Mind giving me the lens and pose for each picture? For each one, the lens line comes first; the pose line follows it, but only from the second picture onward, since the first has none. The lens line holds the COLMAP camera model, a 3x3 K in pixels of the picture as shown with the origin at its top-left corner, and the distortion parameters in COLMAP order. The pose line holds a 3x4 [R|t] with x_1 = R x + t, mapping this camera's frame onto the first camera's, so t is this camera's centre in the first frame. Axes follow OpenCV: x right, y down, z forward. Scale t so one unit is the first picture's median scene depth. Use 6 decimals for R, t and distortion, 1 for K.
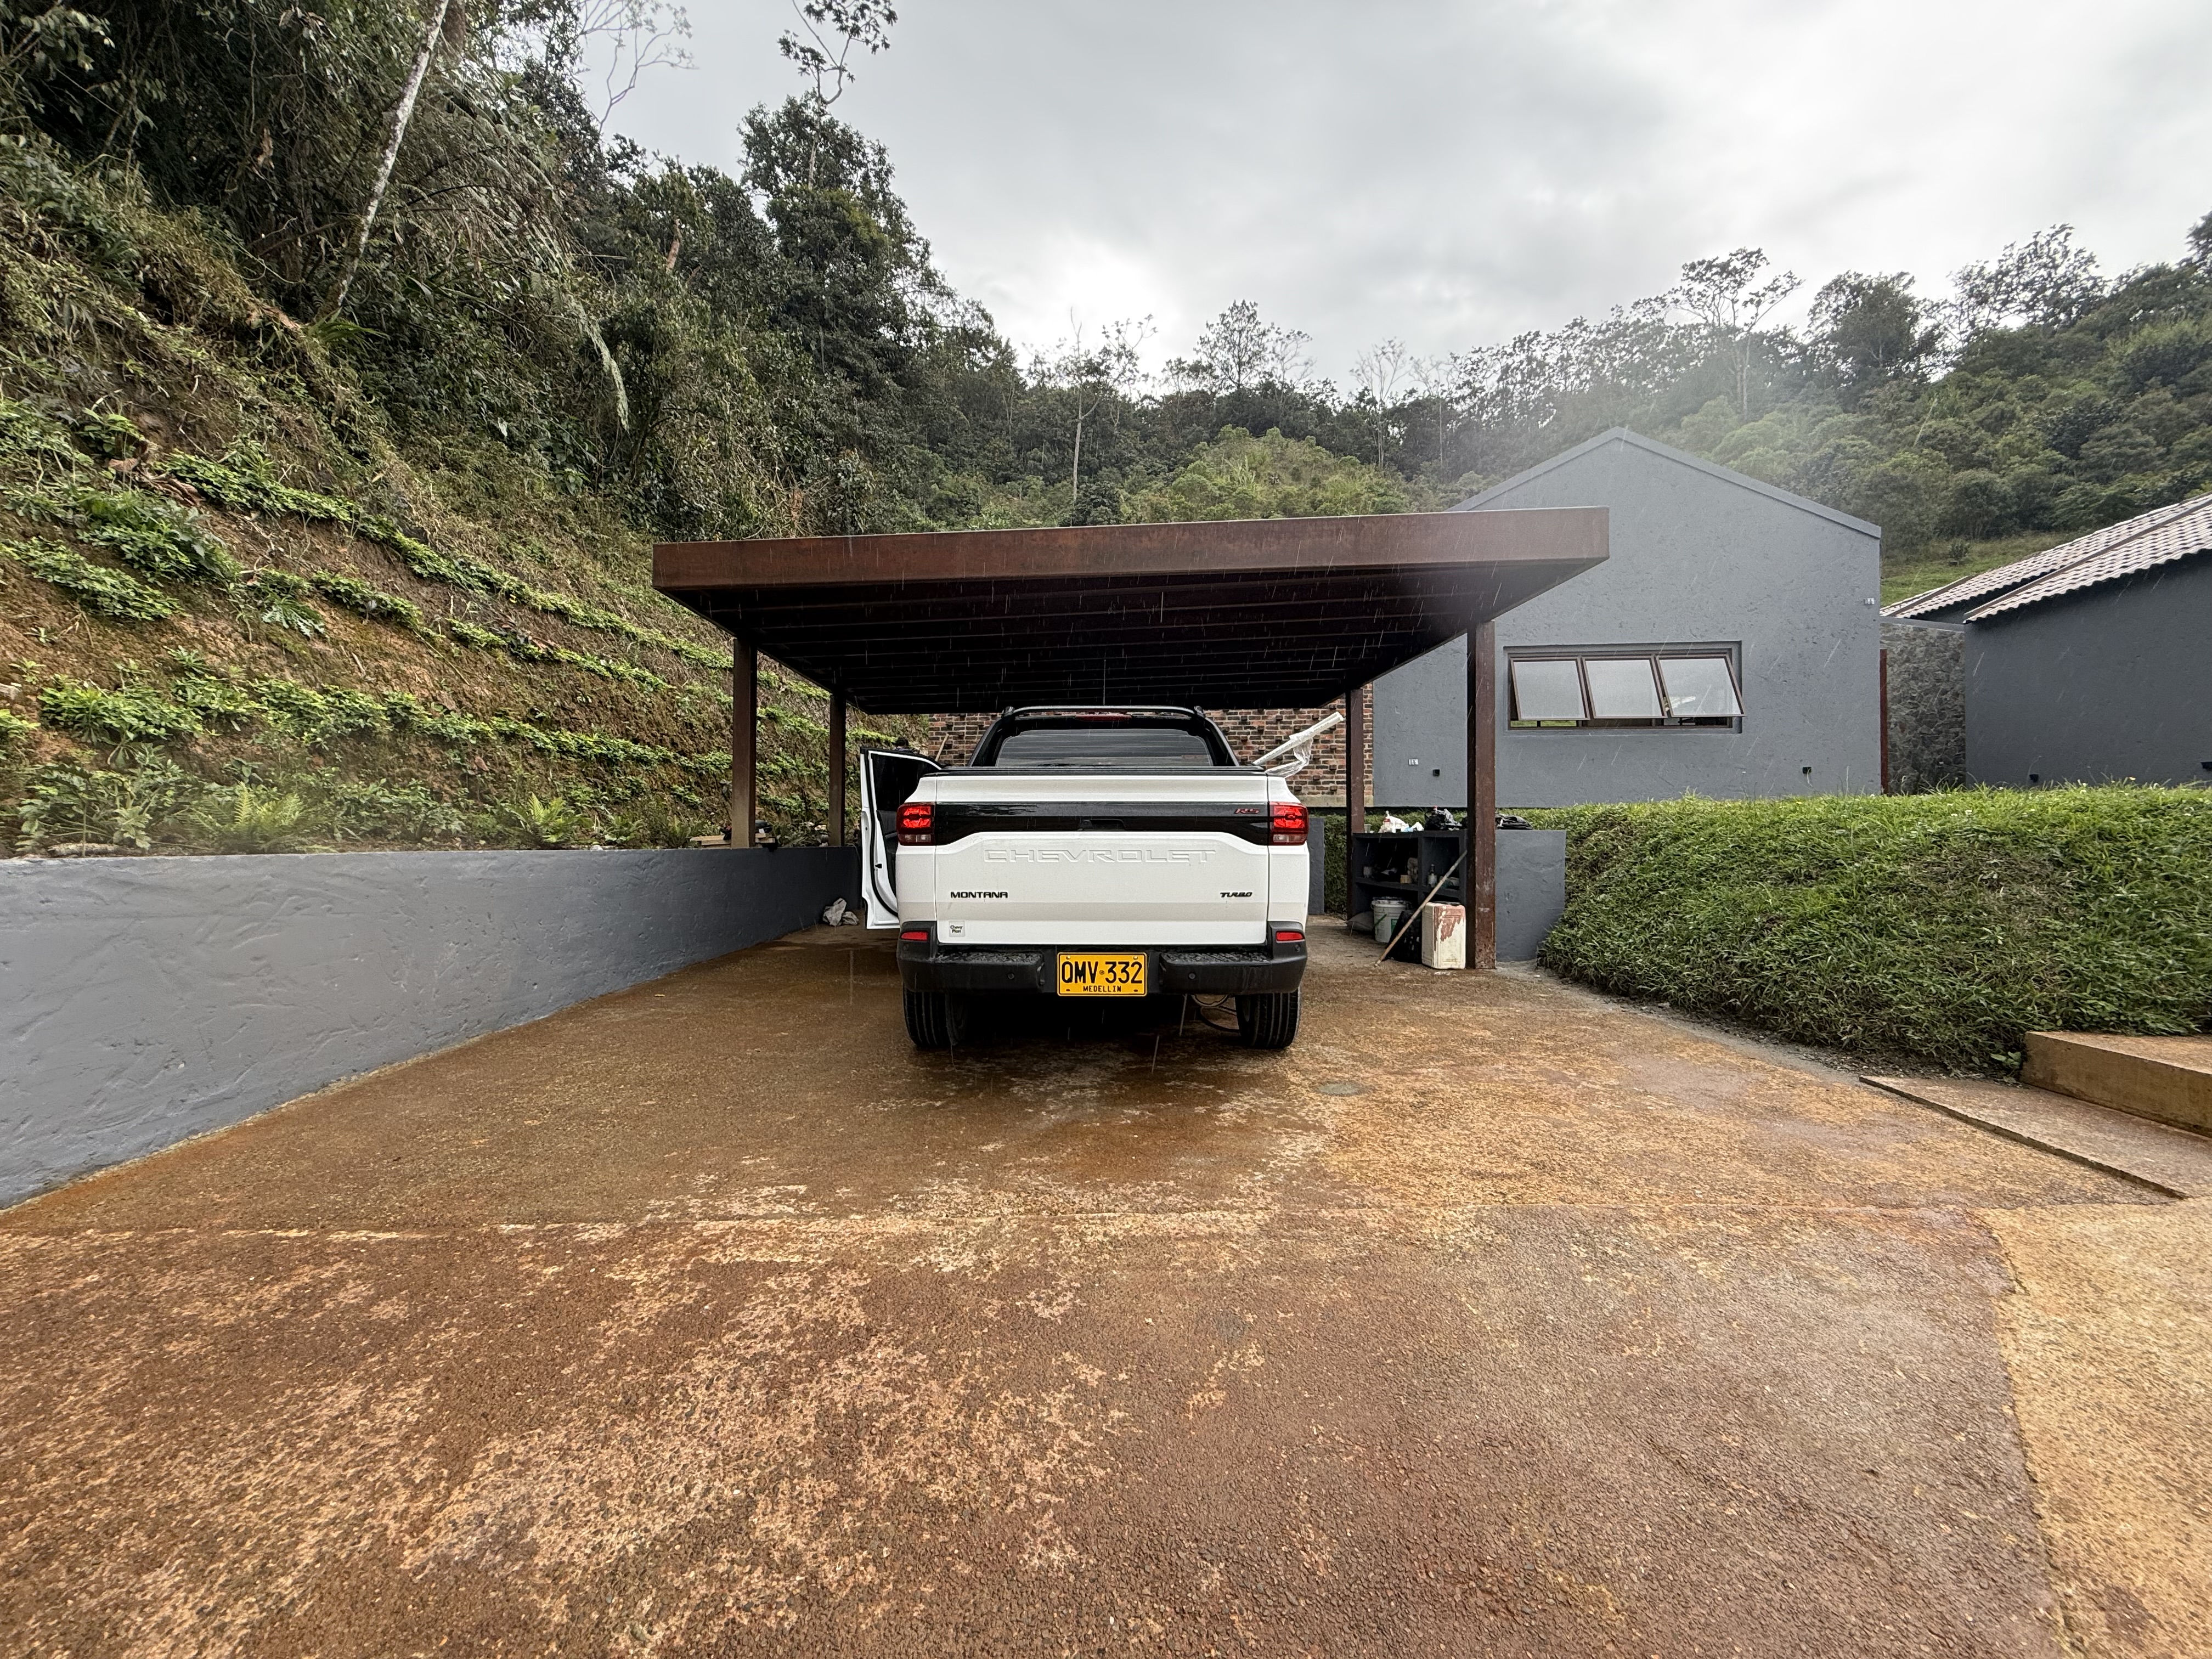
lens RADIAL K [[879.9, 0, 1107.7], [0, 879.9, 826.2], [0, 0, 1]] dist [0.001676, -0.000586]
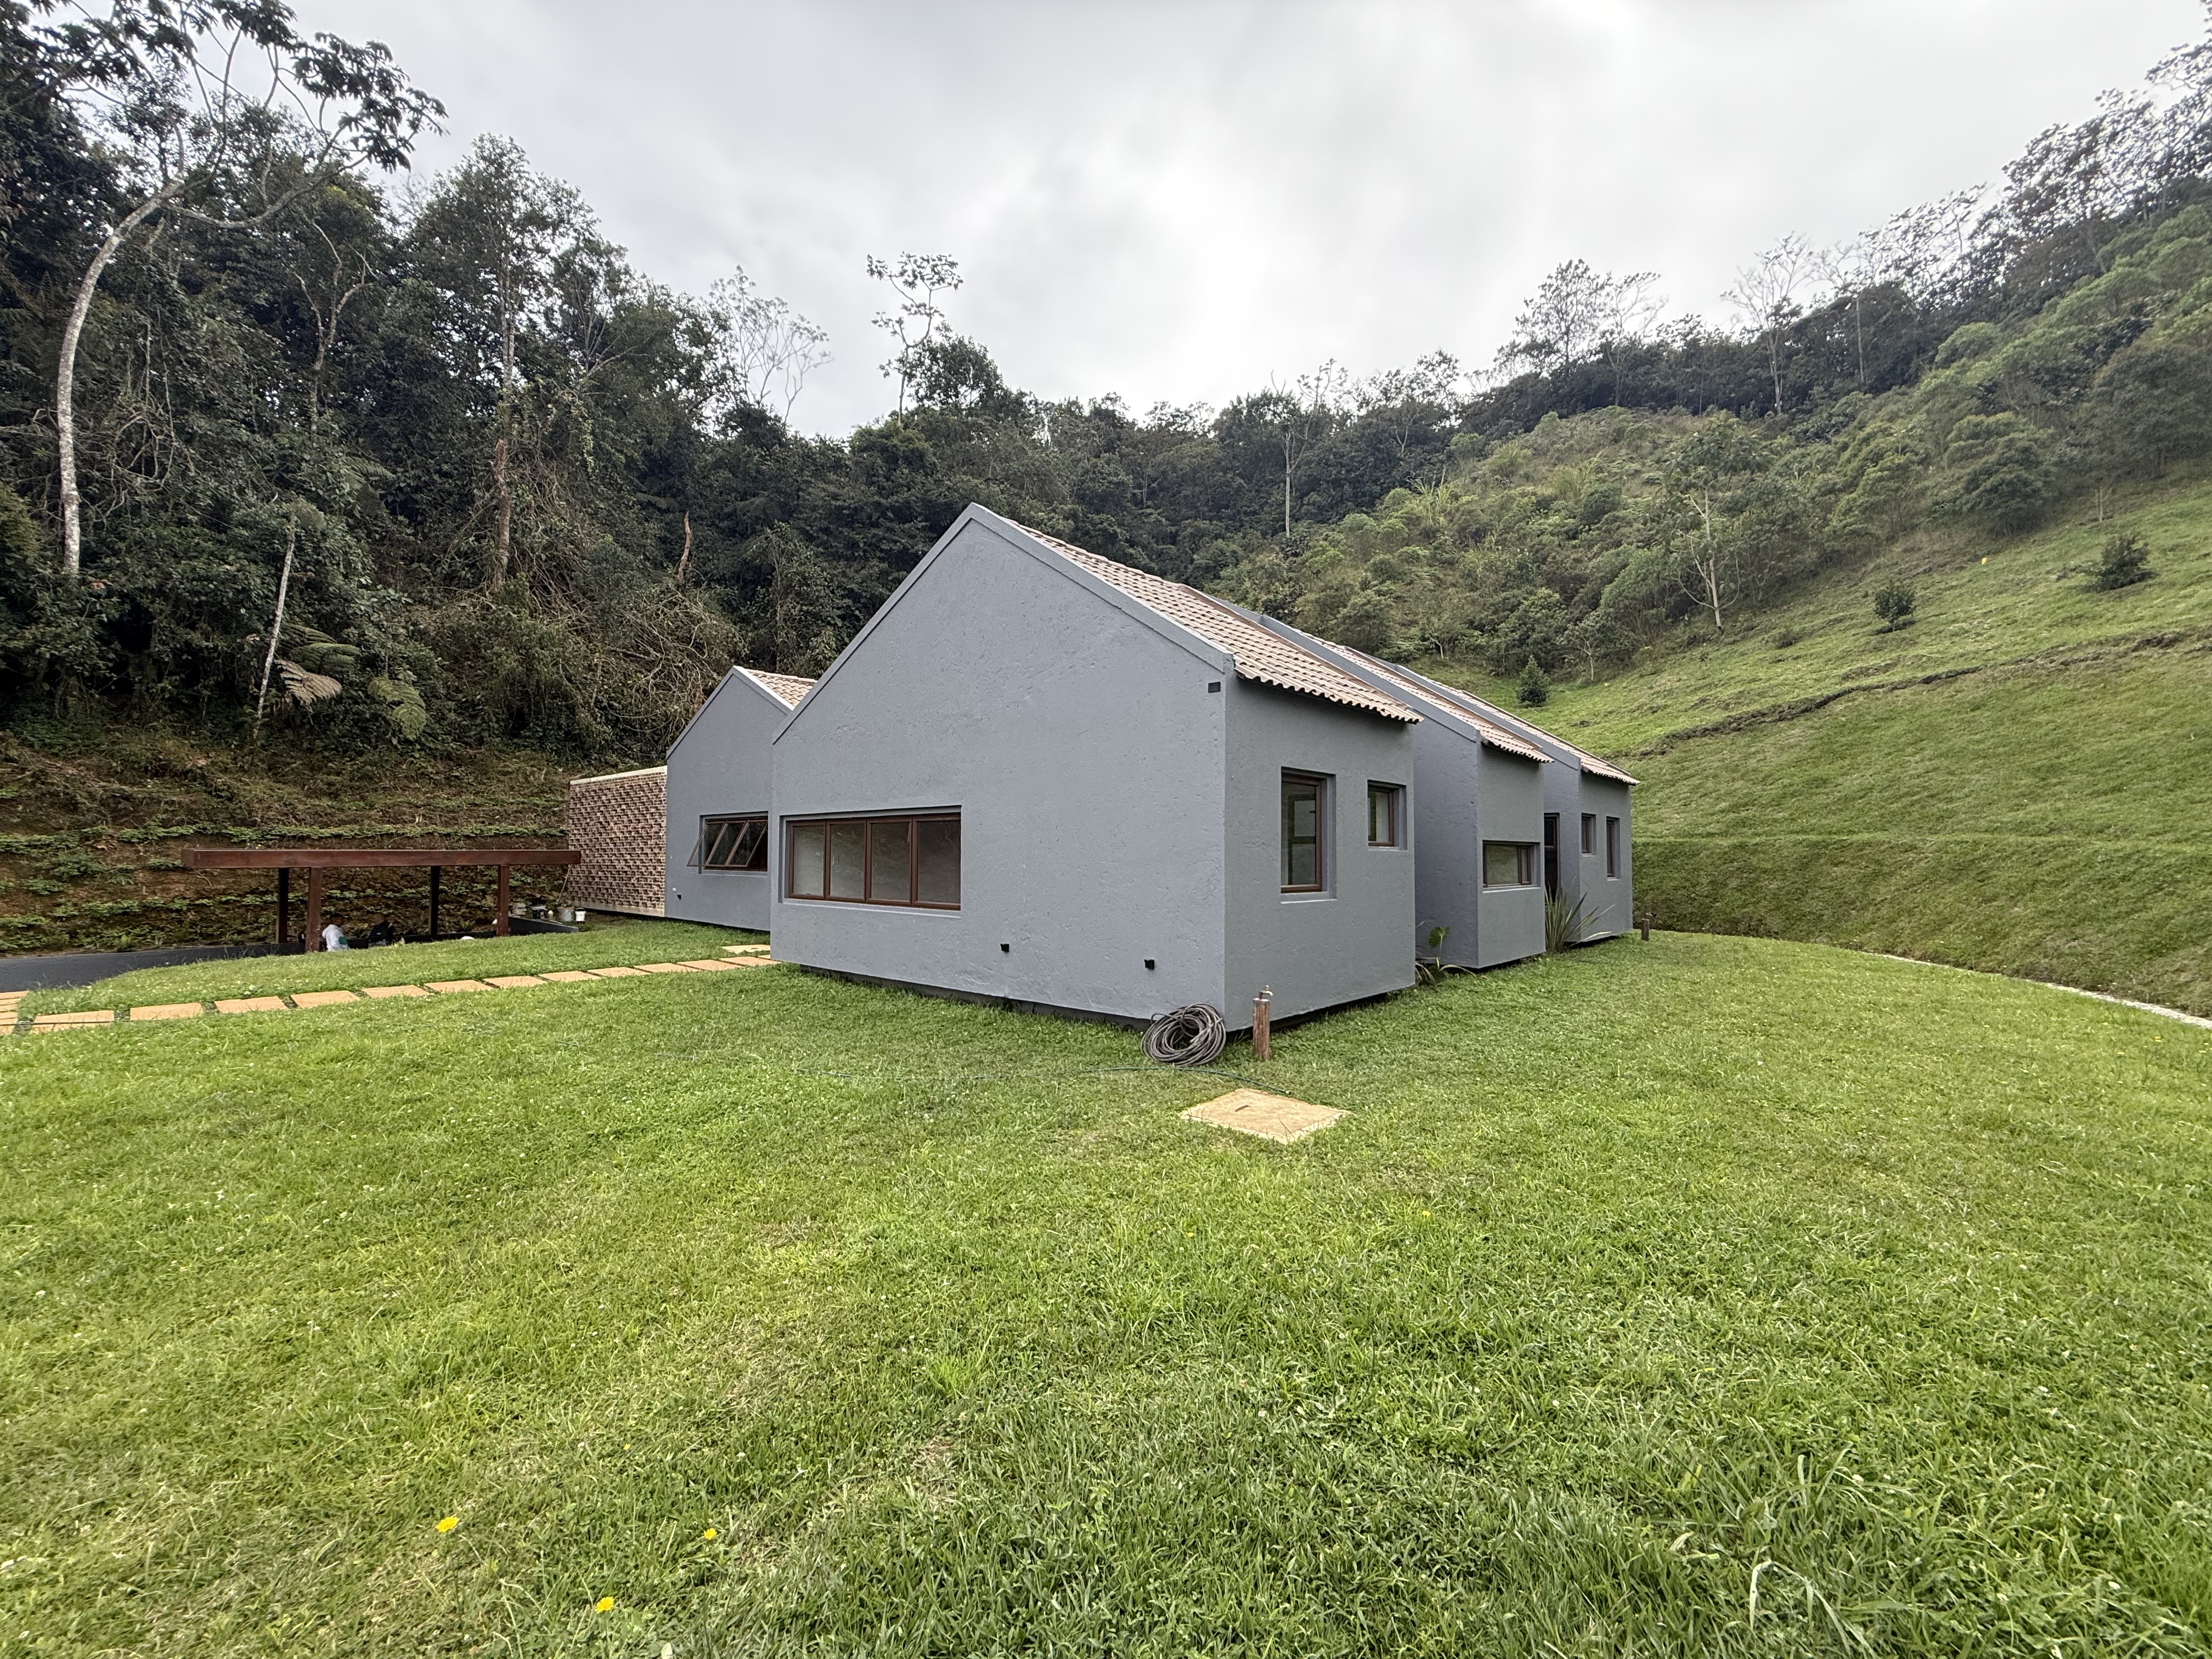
lens RADIAL K [[879.9, 0, 1089.9], [0, 879.9, 826.9], [0, 0, 1]] dist [0.001676, -0.000586]
pose [[0.832166, -0.024295, -0.553993, 0.252650], [0.012739, 0.999614, -0.024702, -0.020098], [0.554380, 0.013499, 0.832154, 0.015310]]
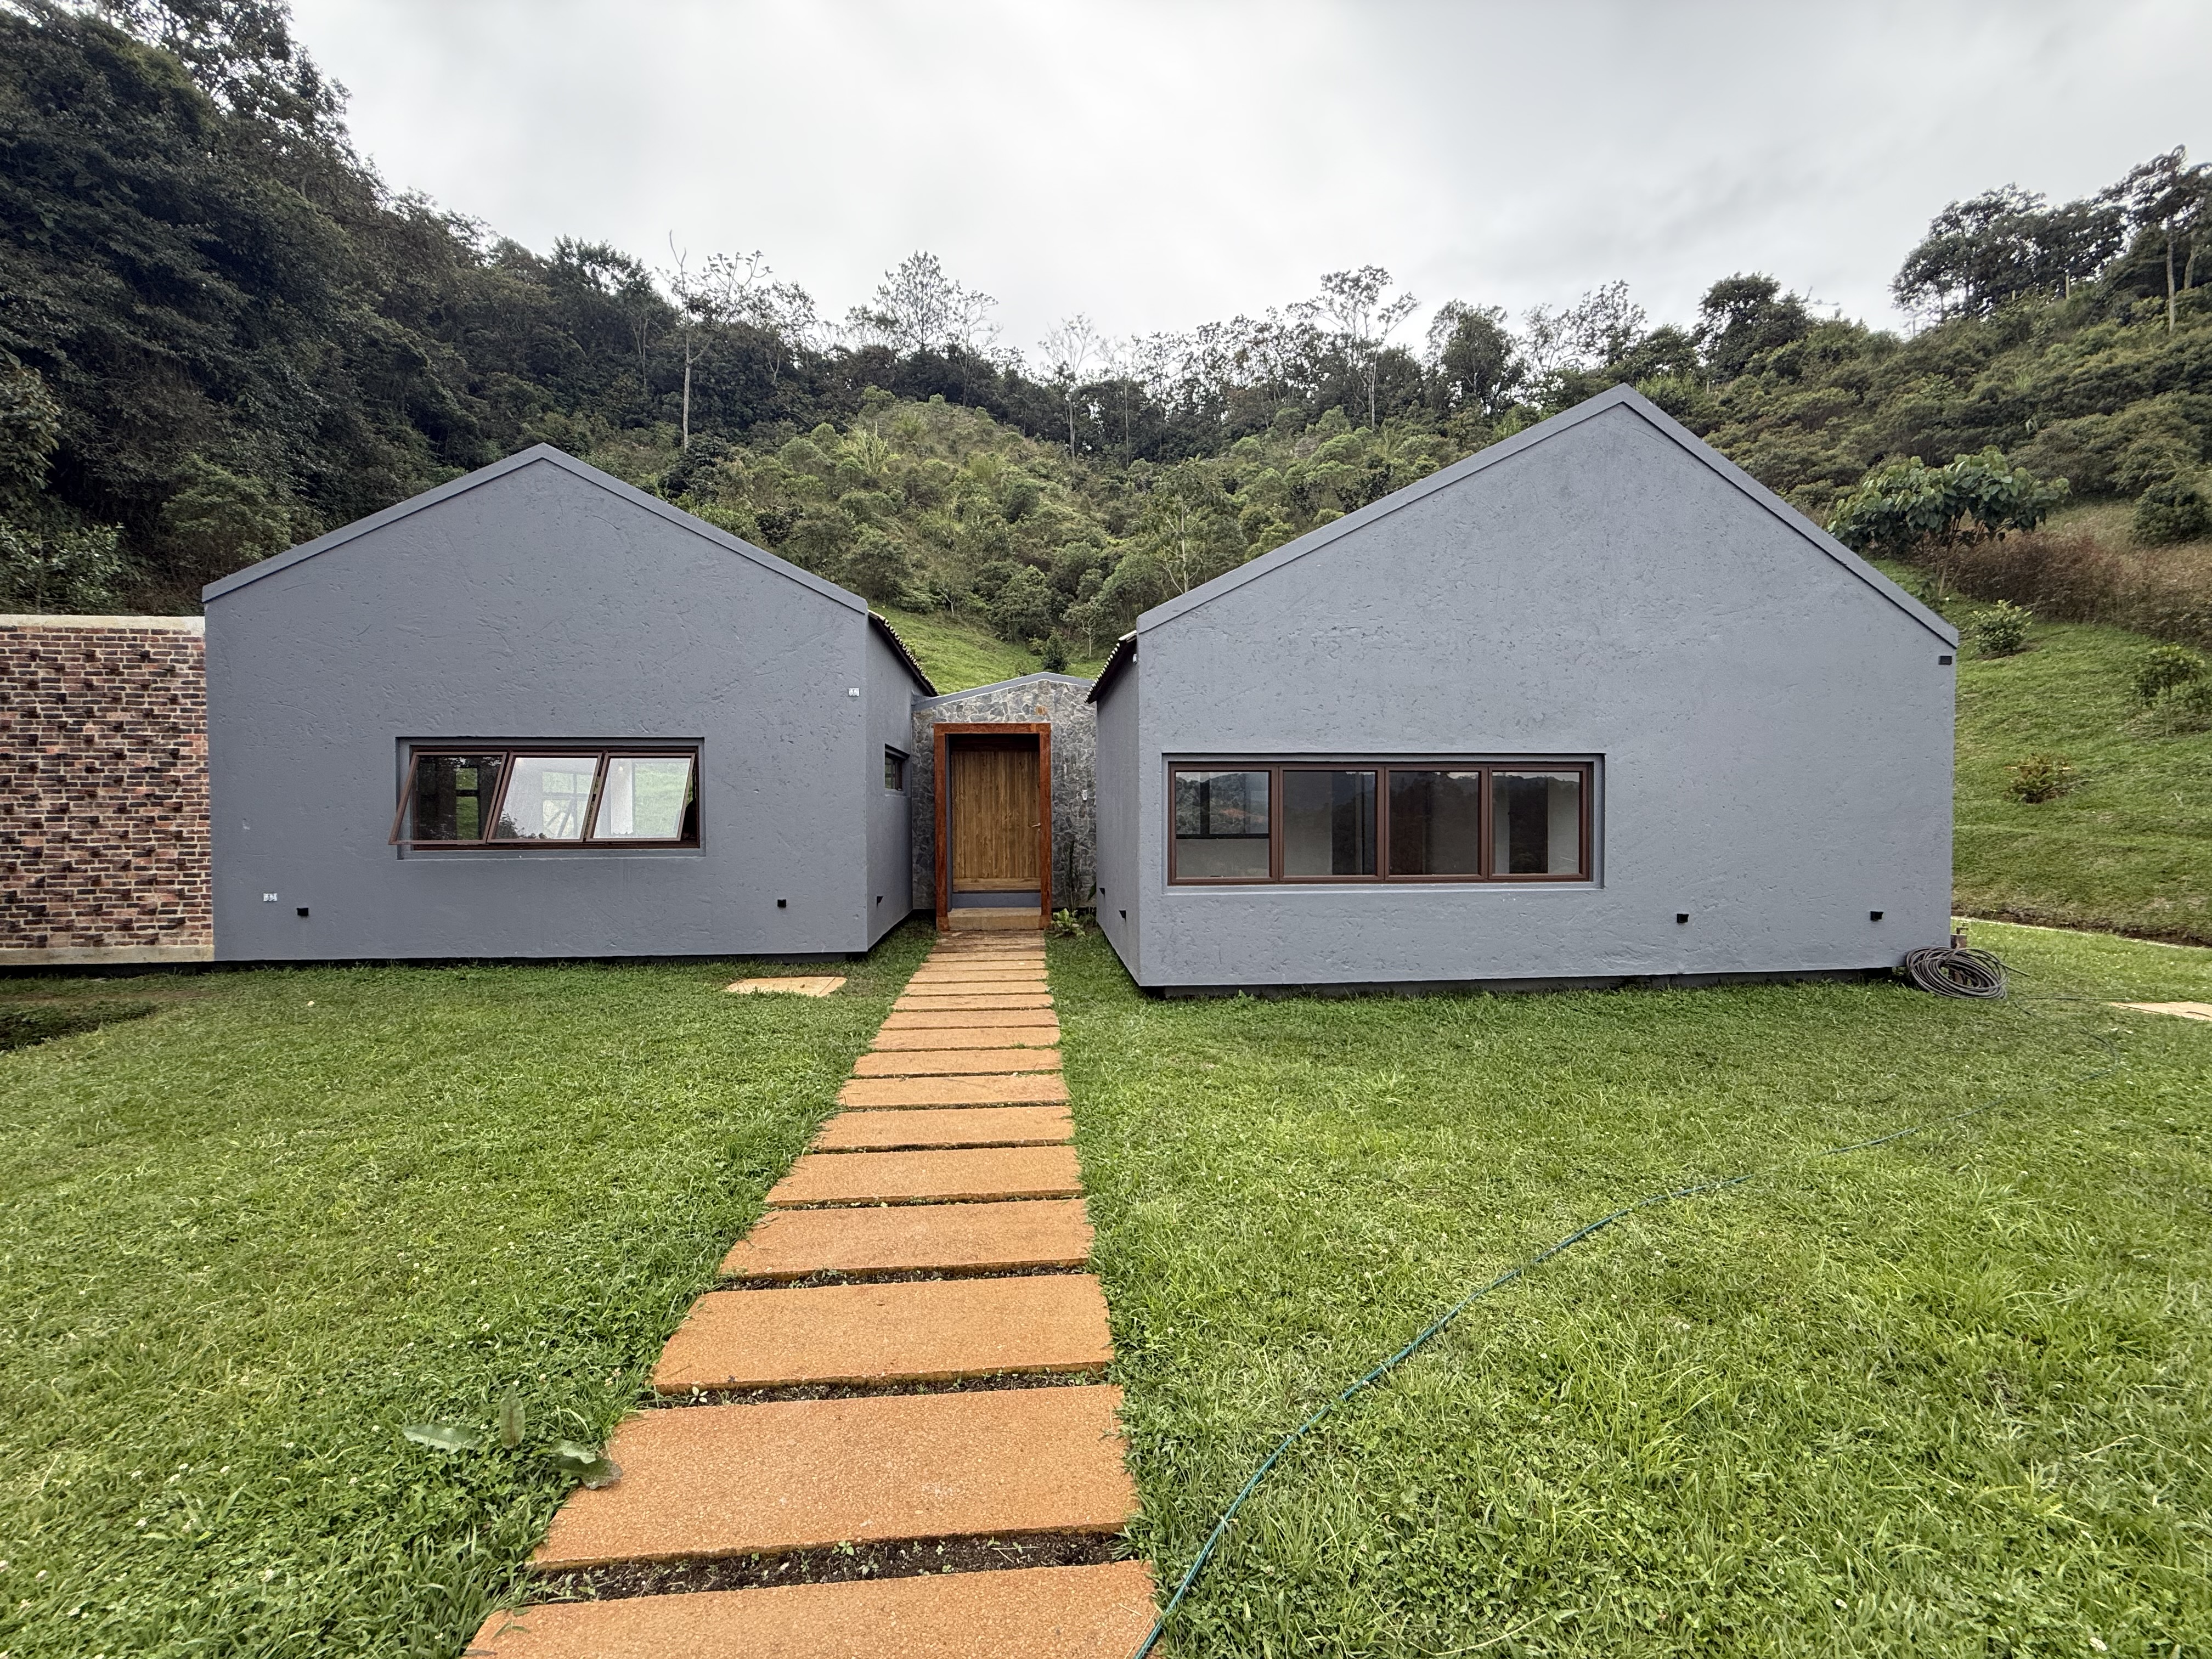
lens RADIAL K [[879.9, 0, 1107.1], [0, 879.9, 831.0], [0, 0, 1]] dist [0.001676, -0.000586]
pose [[0.971523, -0.018495, 0.236223, 0.121346], [0.008678, 0.999057, 0.042530, -0.021889], [-0.236787, -0.039269, 0.970768, 0.021023]]
